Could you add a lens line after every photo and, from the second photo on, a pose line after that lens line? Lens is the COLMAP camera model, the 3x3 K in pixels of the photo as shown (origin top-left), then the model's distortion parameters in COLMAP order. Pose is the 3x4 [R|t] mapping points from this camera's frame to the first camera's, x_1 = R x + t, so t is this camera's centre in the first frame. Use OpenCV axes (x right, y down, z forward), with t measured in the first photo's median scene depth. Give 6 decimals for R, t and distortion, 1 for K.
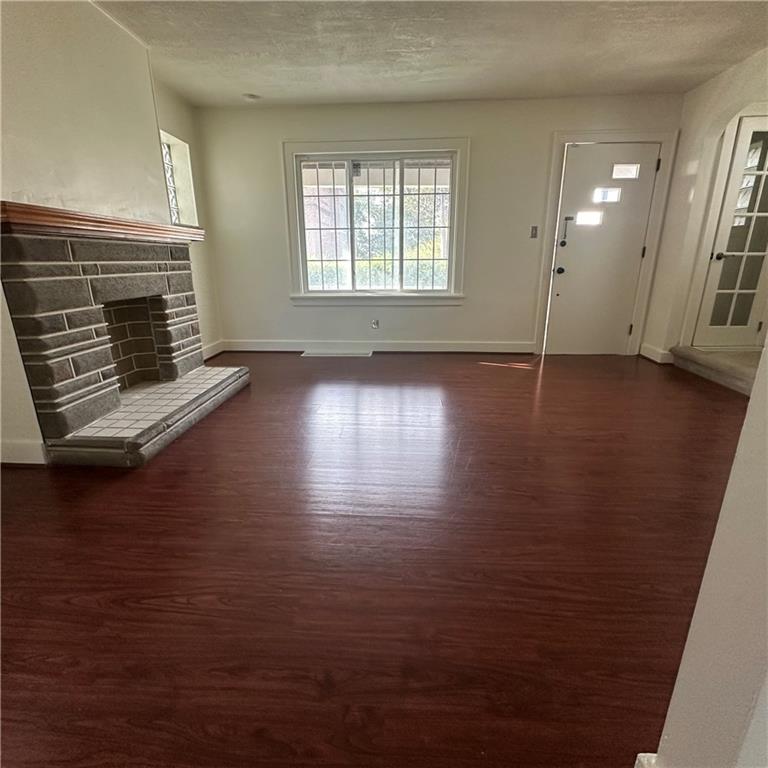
lens RADIAL K [[406.9, 0, 384.3], [0, 406.9, 383.2], [0, 0, 1]] dist [-0.000633, 0.000331]
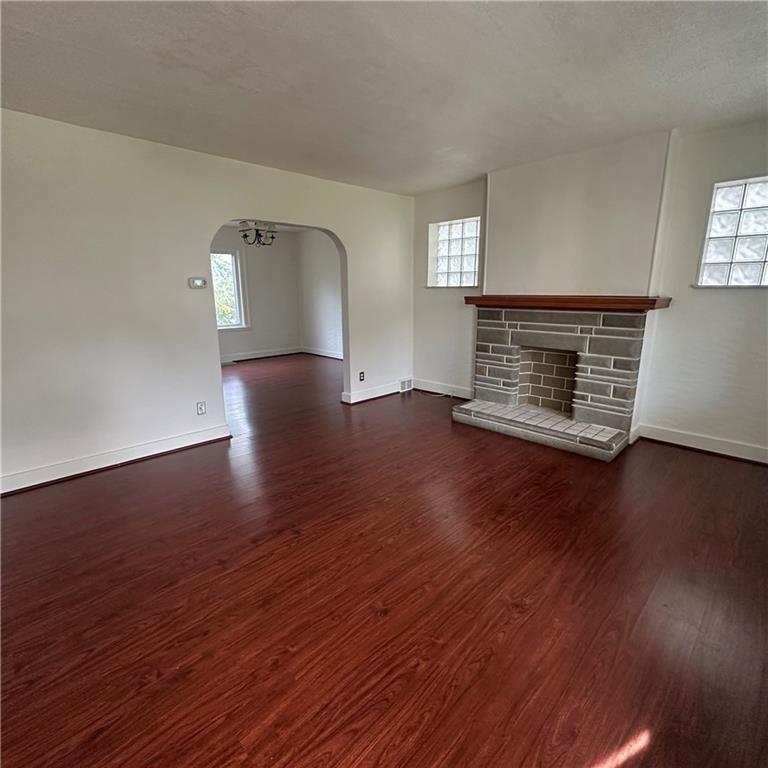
lens RADIAL K [[406.9, 0, 384.7], [0, 406.9, 386.1], [0, 0, 1]] dist [-0.000633, 0.000331]
pose [[-0.674455, 0.163292, -0.720032, 0.755775], [-0.216998, 0.888321, 0.404720, -0.493036], [0.705706, 0.429211, -0.563699, 1.314385]]
